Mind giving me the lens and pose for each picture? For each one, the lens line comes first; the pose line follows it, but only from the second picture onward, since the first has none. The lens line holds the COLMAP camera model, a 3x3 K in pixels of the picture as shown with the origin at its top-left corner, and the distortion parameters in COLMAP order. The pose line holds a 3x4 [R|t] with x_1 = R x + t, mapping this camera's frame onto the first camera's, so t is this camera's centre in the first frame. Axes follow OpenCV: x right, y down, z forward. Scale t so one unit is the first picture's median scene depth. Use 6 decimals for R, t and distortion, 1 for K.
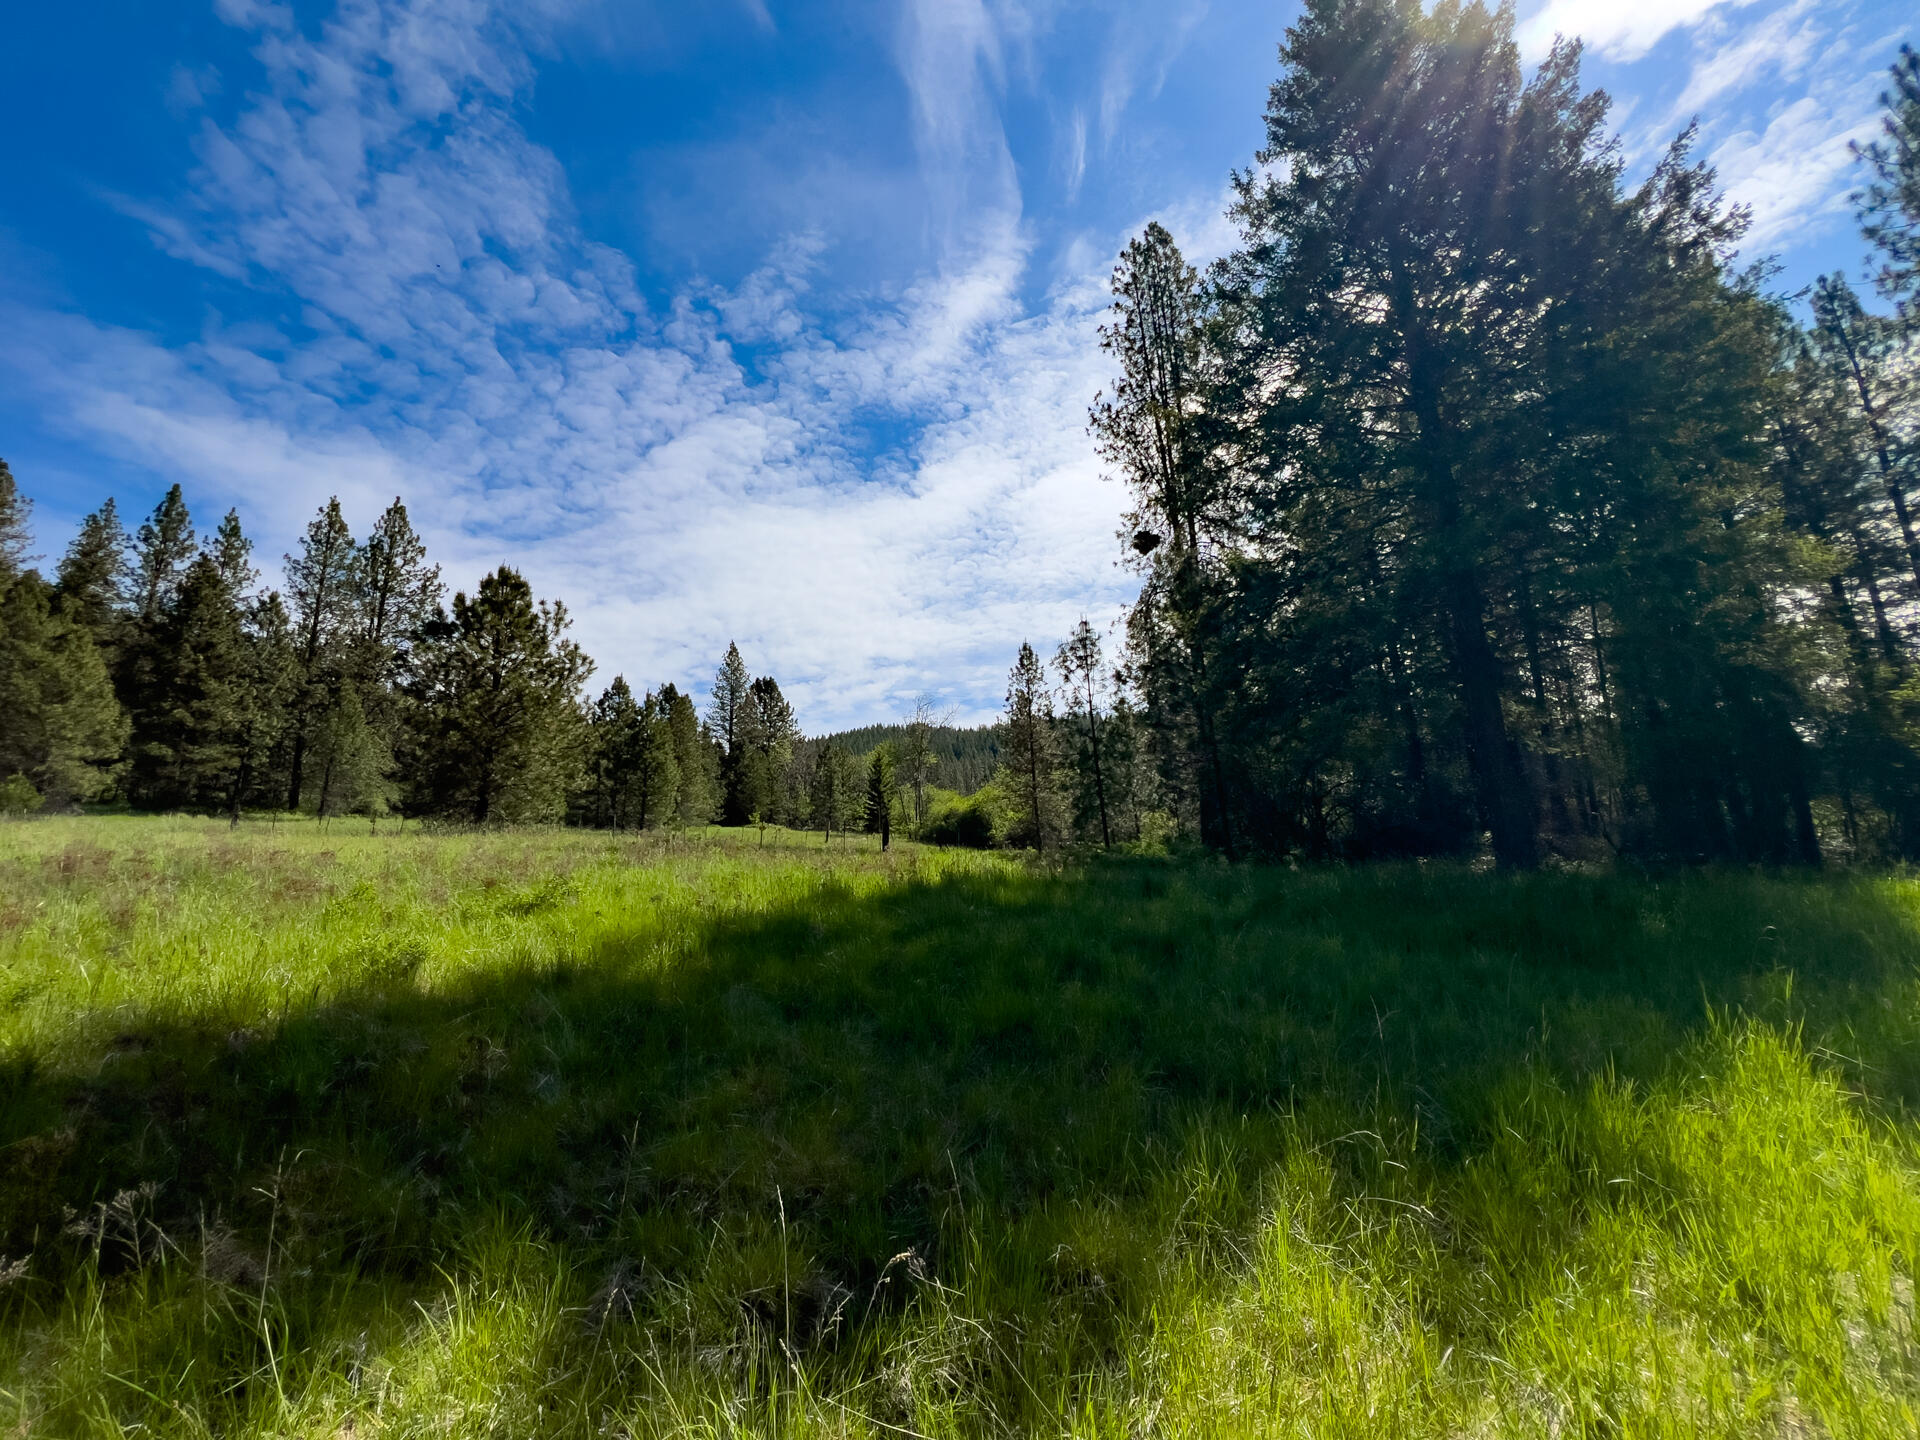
lens RADIAL K [[764.2, 0, 941.3], [0, 764.2, 715.4], [0, 0, 1]] dist [0.002528, 0.000031]
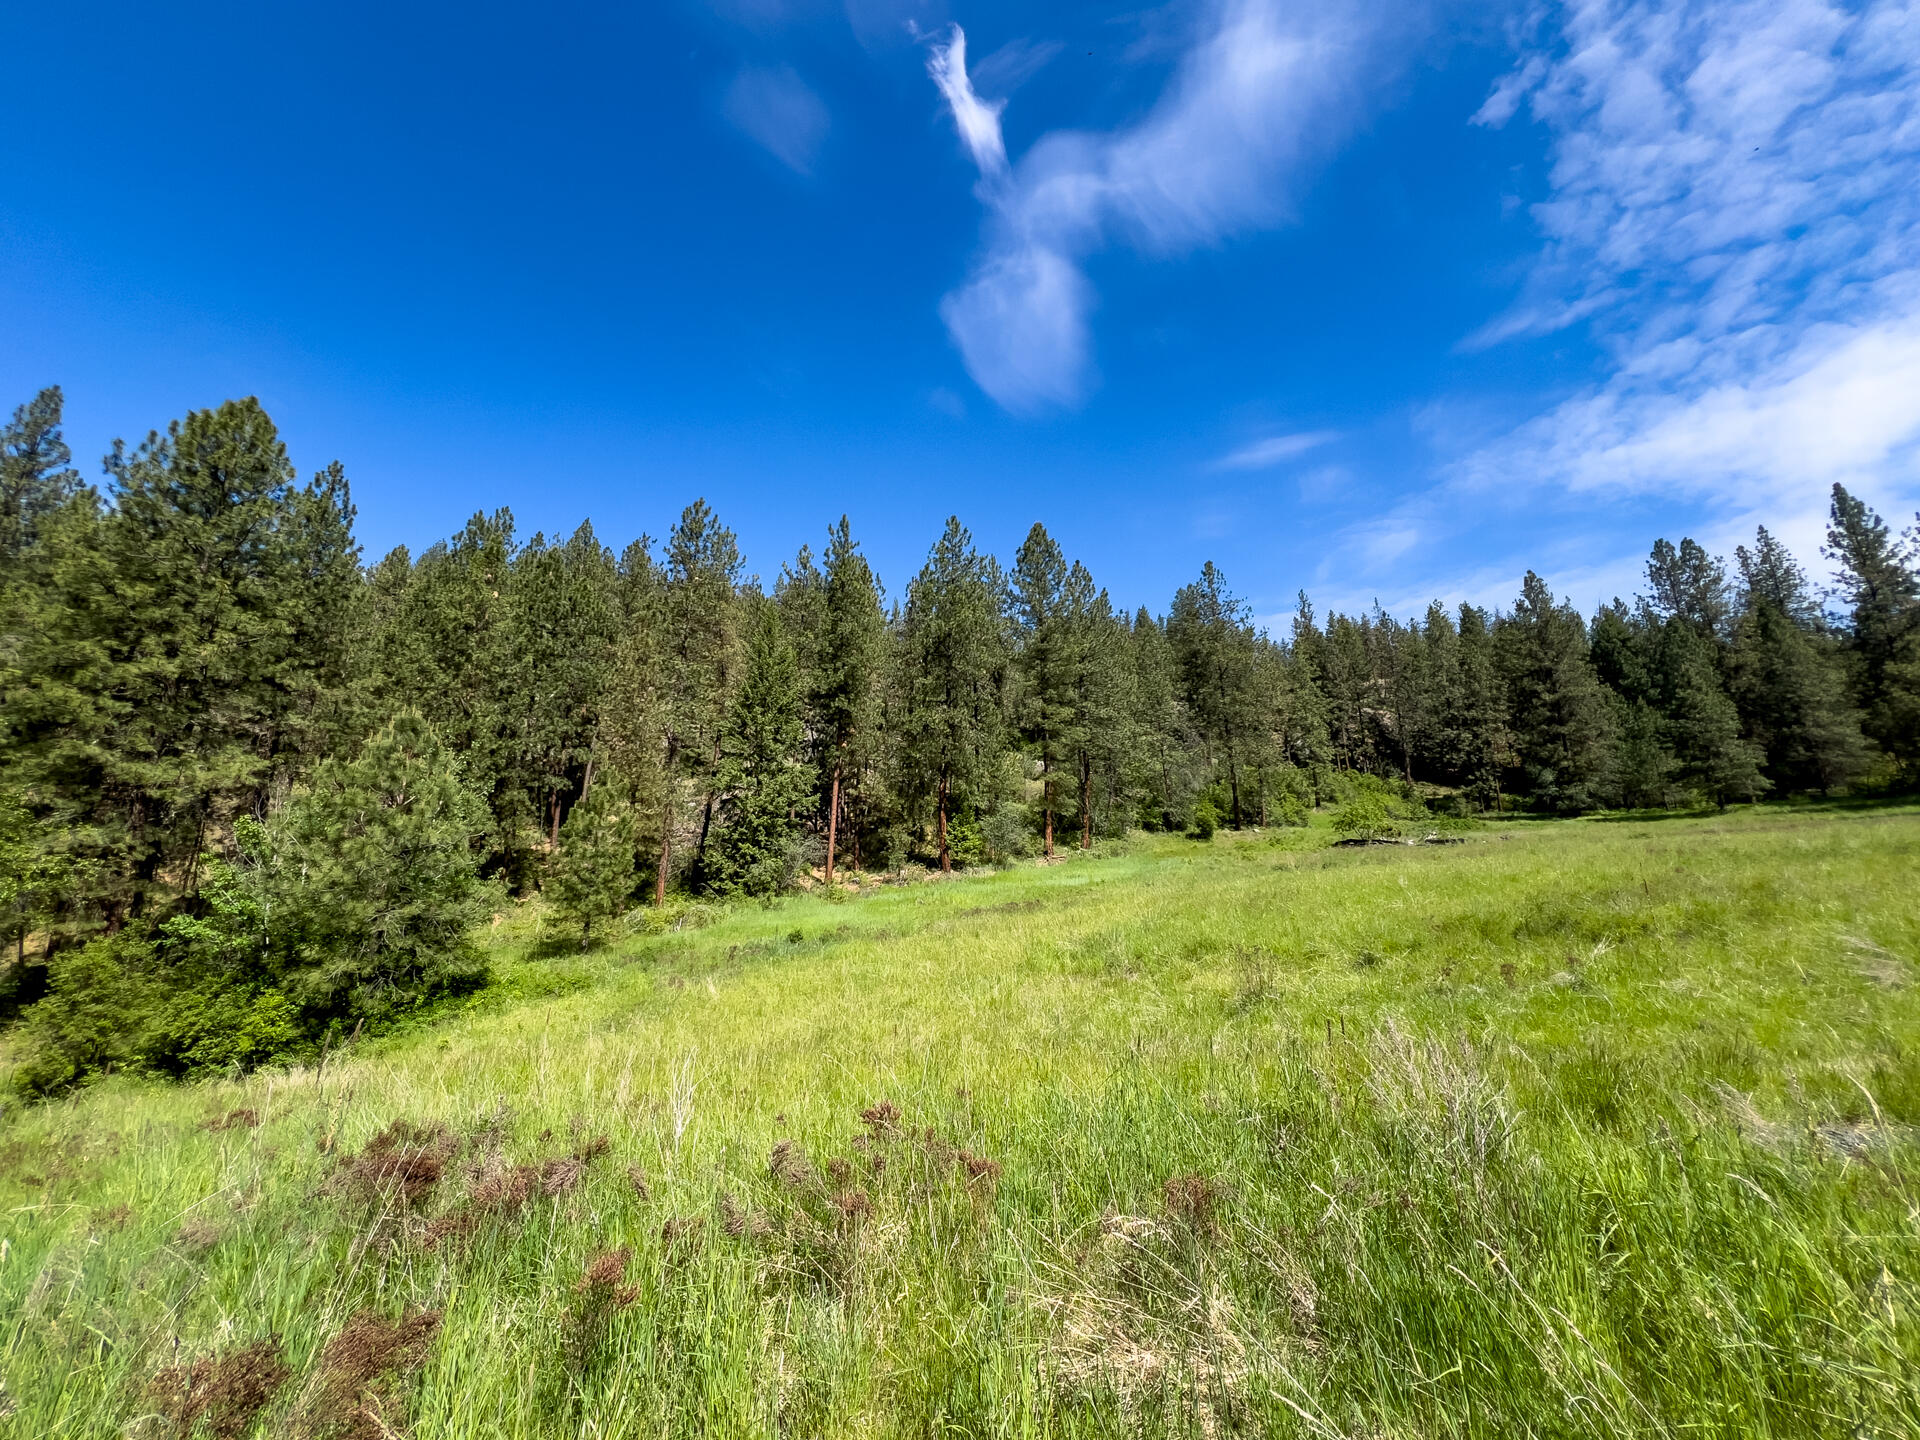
lens RADIAL K [[764.2, 0, 896.6], [0, 764.2, 699.3], [0, 0, 1]] dist [0.002528, 0.000031]
pose [[-0.050850, -0.257269, -0.965001, -0.004128], [0.242195, 0.934231, -0.261828, -0.070732], [0.968894, -0.247032, 0.014804, -0.353702]]
